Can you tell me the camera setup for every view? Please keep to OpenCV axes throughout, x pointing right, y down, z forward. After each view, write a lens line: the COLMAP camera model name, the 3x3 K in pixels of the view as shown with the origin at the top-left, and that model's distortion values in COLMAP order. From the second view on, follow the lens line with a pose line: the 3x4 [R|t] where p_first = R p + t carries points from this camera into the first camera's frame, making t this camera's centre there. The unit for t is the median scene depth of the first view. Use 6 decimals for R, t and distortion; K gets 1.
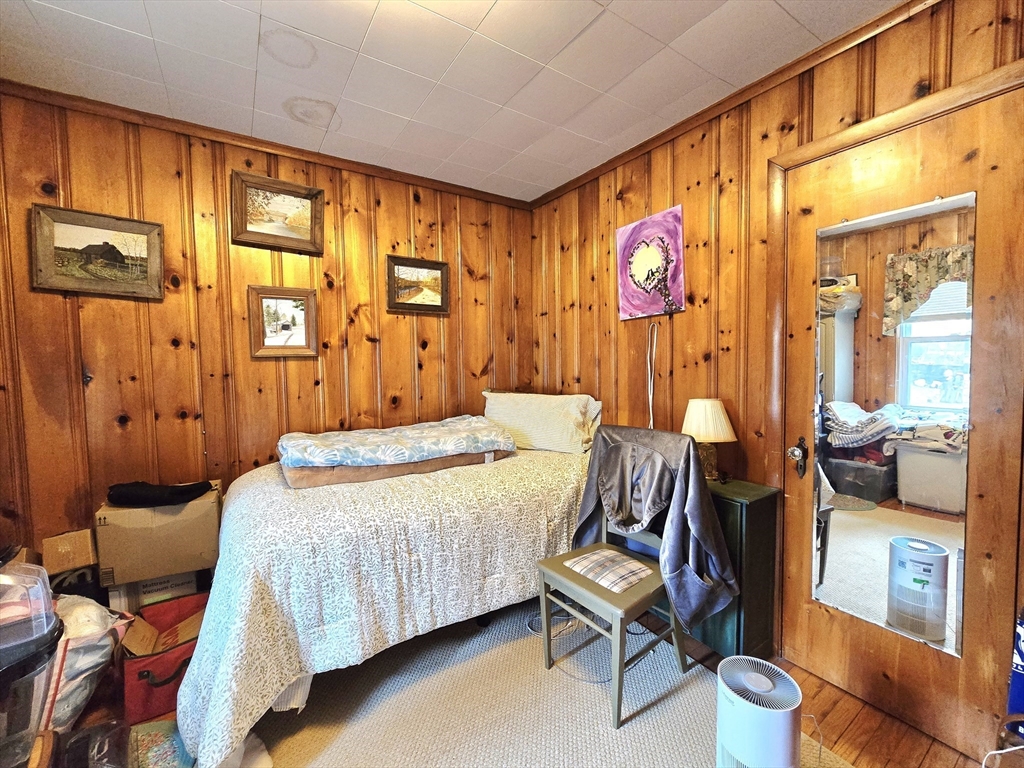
lens RADIAL K [[418.9, 0, 511.8], [0, 418.9, 384.4], [0, 0, 1]] dist [-0.006227, 0.000969]
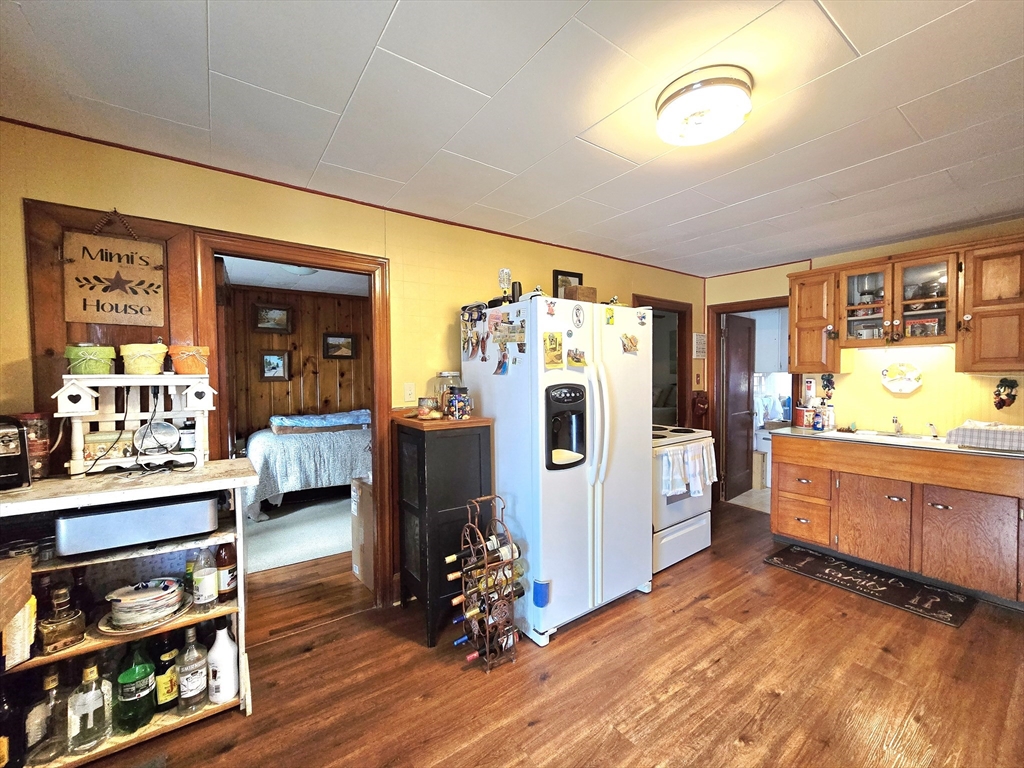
lens RADIAL K [[418.9, 0, 509.3], [0, 418.9, 385.1], [0, 0, 1]] dist [-0.006227, 0.000969]
pose [[0.999067, 0.013588, 0.040995, 0.628225], [-0.013192, 0.999864, -0.009907, -0.040554], [-0.041124, 0.009357, 0.999110, -1.291331]]
